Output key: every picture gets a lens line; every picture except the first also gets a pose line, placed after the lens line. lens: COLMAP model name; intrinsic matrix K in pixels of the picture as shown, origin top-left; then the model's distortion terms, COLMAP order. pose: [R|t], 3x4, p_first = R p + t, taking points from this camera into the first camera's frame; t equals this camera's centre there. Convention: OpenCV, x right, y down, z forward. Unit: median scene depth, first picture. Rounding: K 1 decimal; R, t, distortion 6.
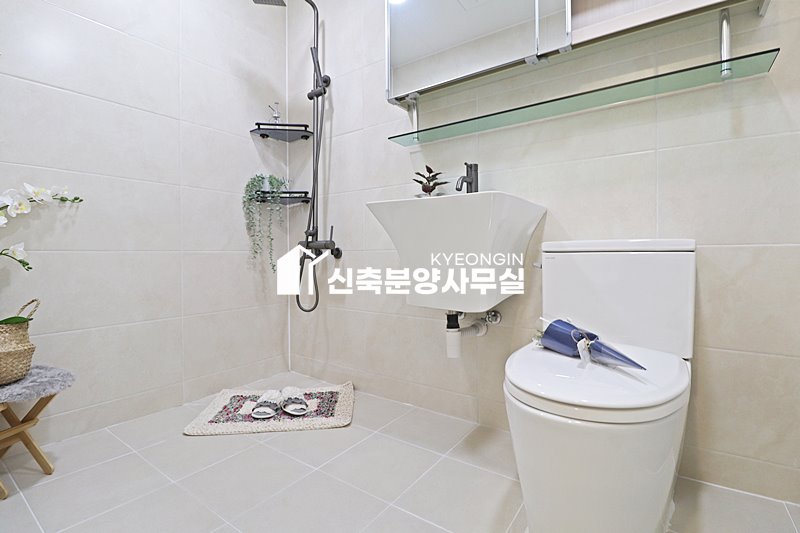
lens RADIAL K [[368.1, 0, 402.7], [0, 368.1, 263.9], [0, 0, 1]] dist [-0.004479, -0.009531]
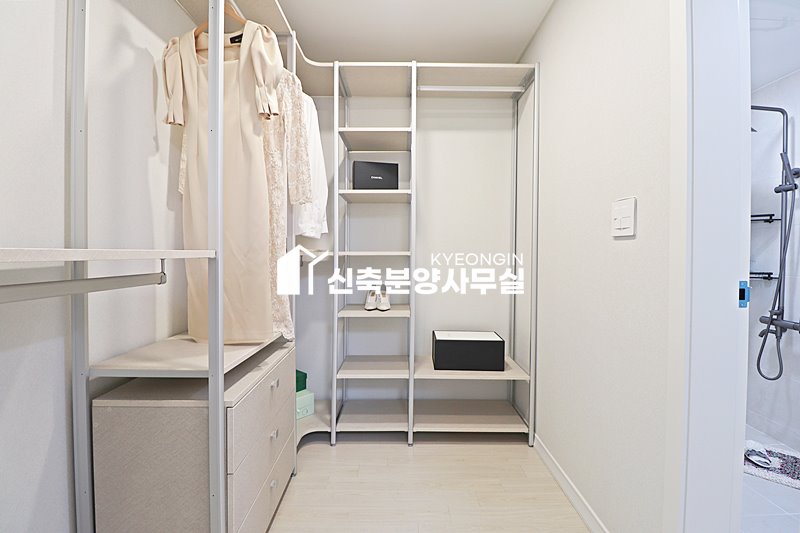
lens RADIAL K [[368.1, 0, 405.3], [0, 368.1, 259.6], [0, 0, 1]] dist [-0.004479, -0.009531]
pose [[0.569472, 0.018132, -0.821811, 0.018025], [-0.023947, 0.999698, 0.005462, -0.235624], [0.821662, 0.016569, 0.569735, -0.618125]]
